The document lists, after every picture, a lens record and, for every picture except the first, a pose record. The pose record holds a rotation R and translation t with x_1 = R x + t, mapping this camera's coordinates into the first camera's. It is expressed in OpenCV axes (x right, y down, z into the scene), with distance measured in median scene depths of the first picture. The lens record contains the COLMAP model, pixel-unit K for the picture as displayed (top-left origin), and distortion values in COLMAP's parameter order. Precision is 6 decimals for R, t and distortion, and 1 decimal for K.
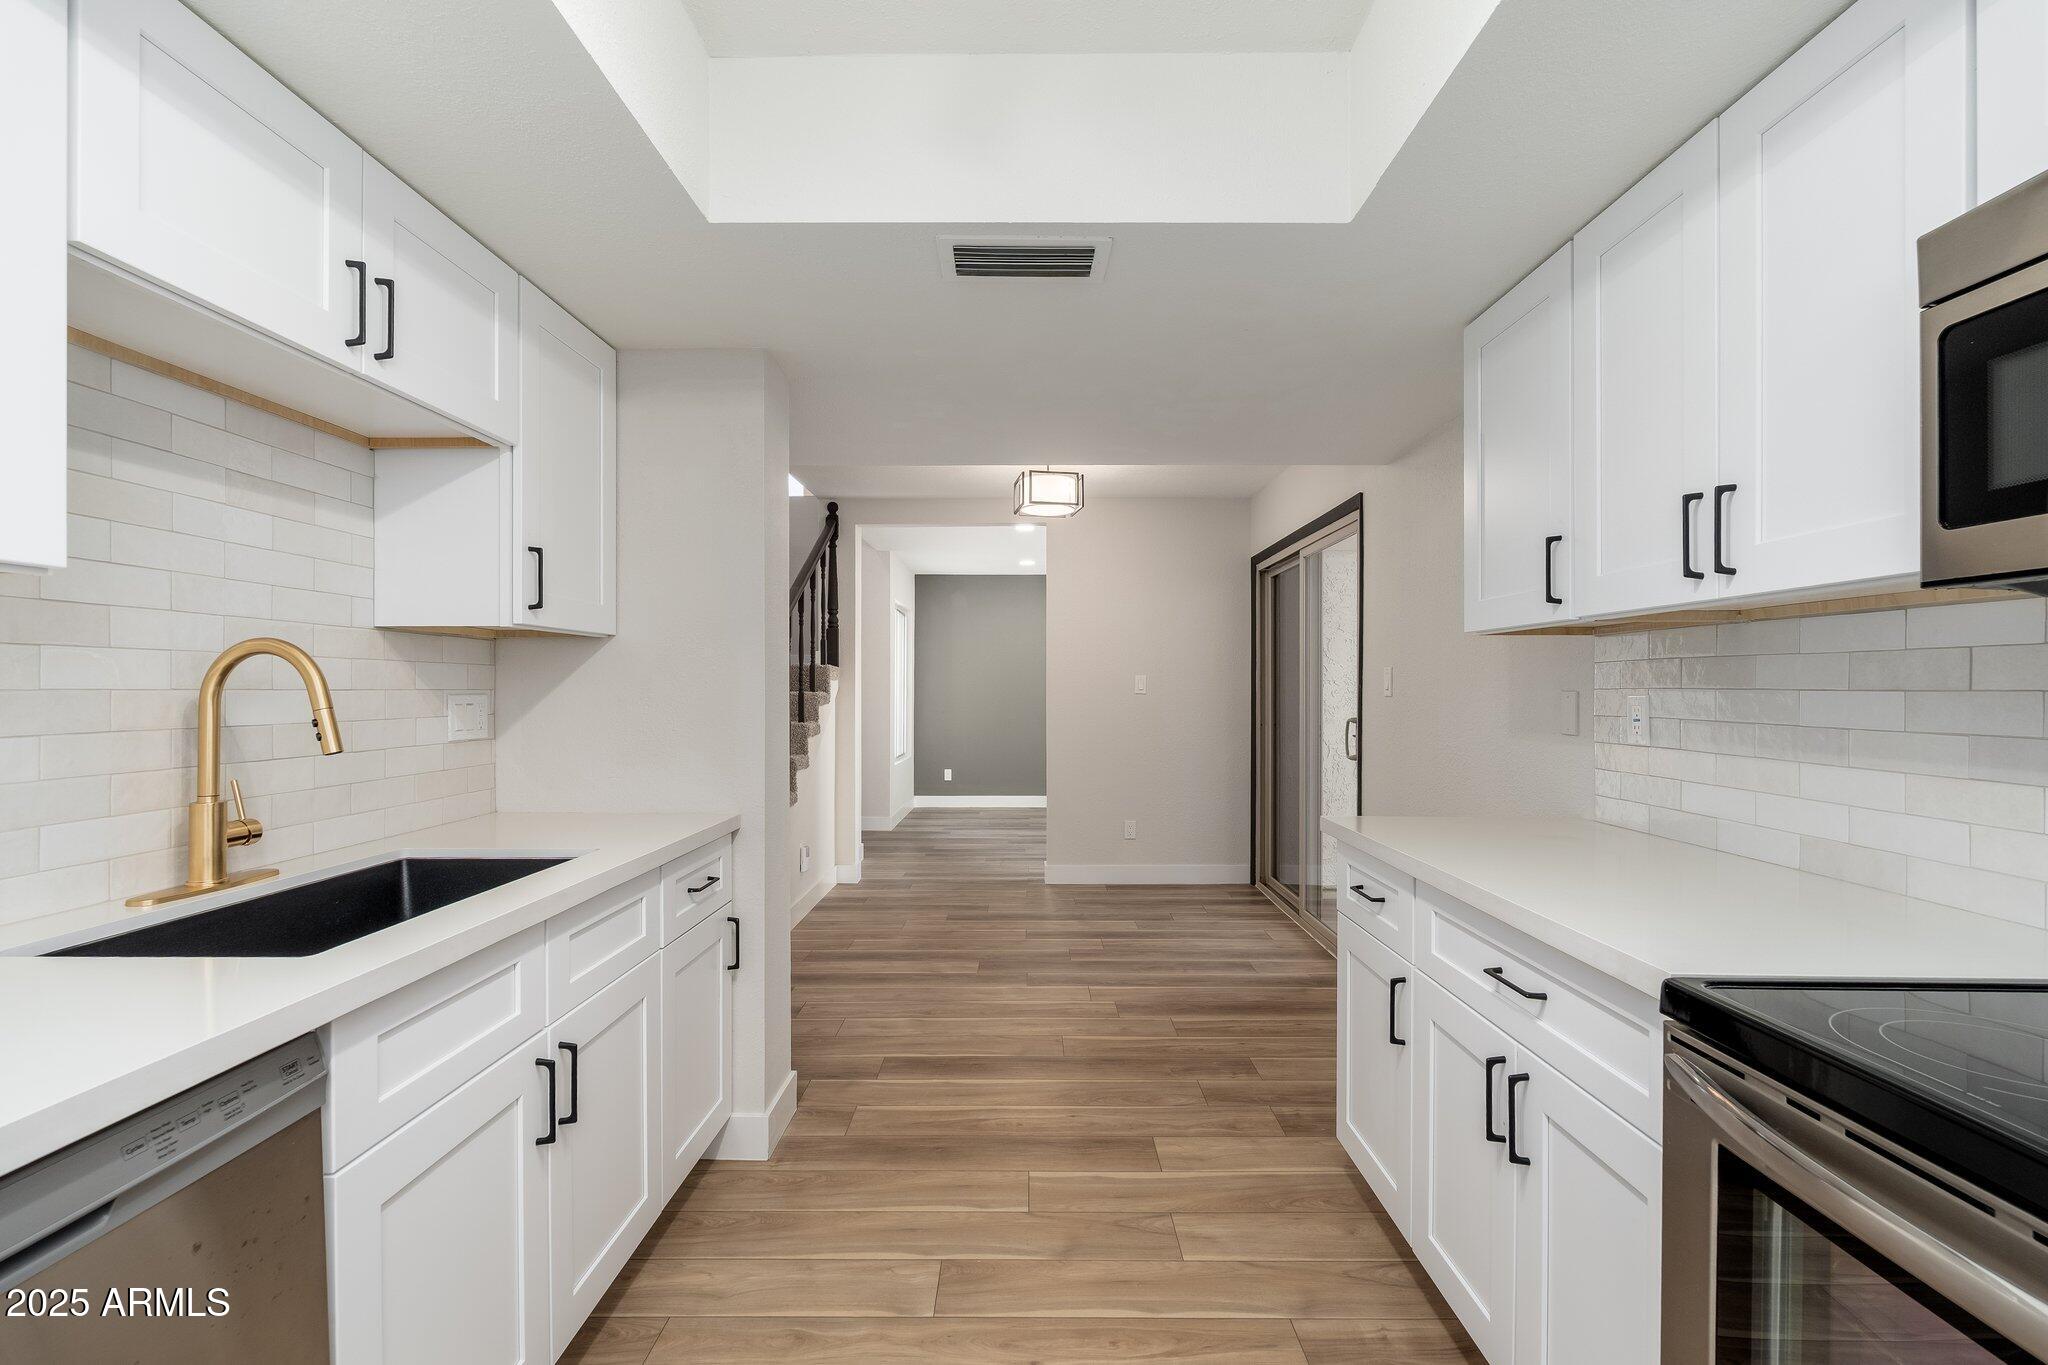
lens RADIAL K [[905.9, 0, 1025.6], [0, 905.9, 686.8], [0, 0, 1]] dist [-0.003416, 0.000491]
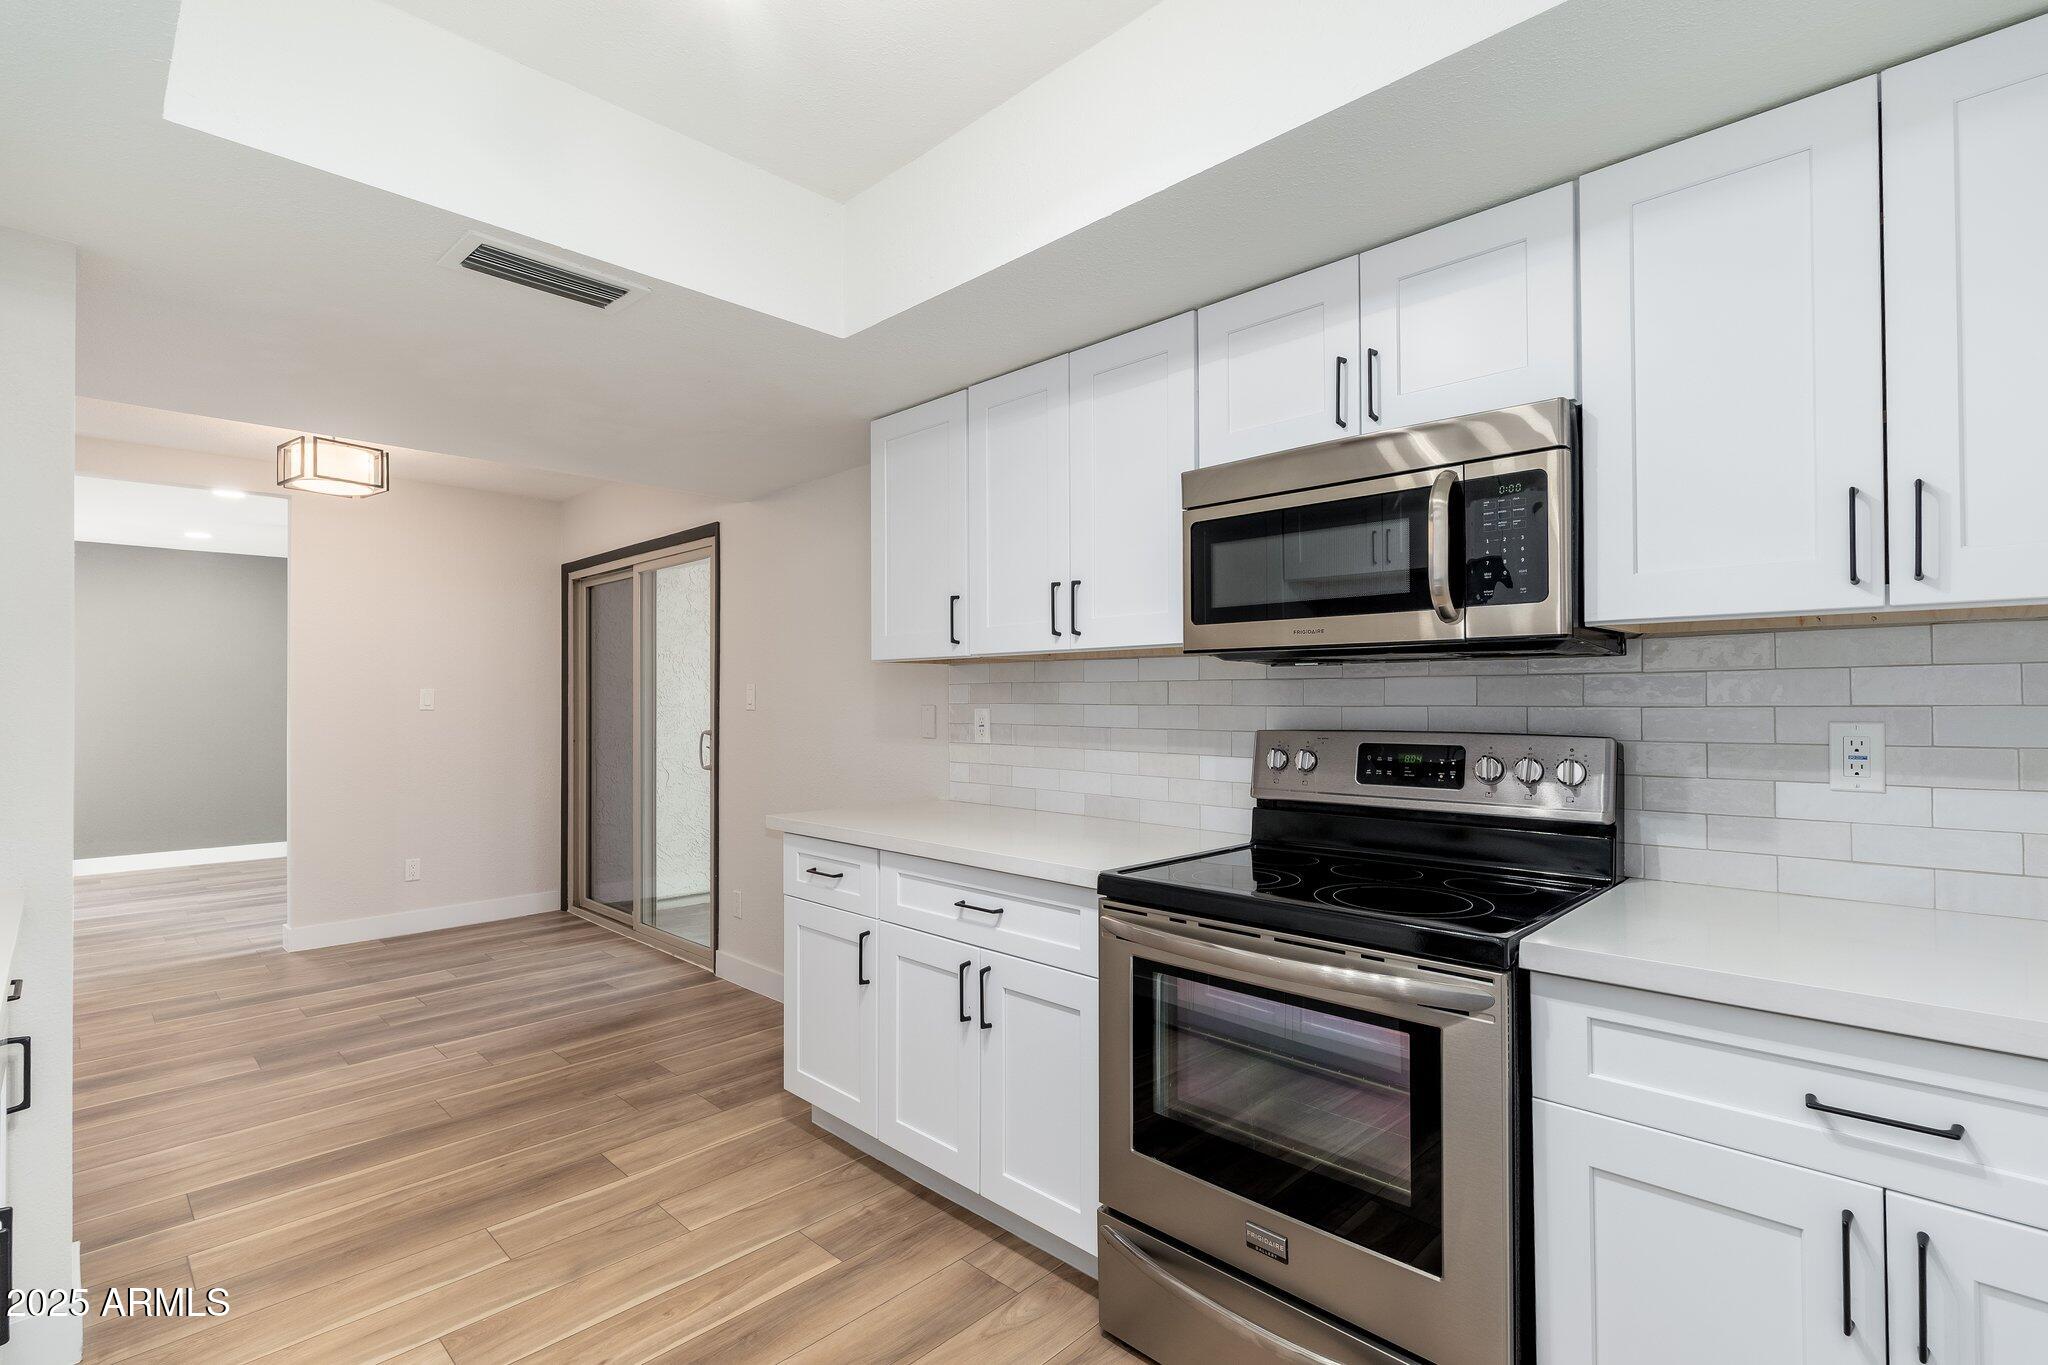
lens RADIAL K [[930.0, 0, 1023.0], [0, 930.0, 687.3], [0, 0, 1]] dist [-0.004921, 0.000048]
pose [[0.700887, 0.004431, 0.713258, -0.277908], [0.003874, 0.999942, -0.010019, -0.007385], [-0.713262, 0.009786, 0.700830, -0.061899]]
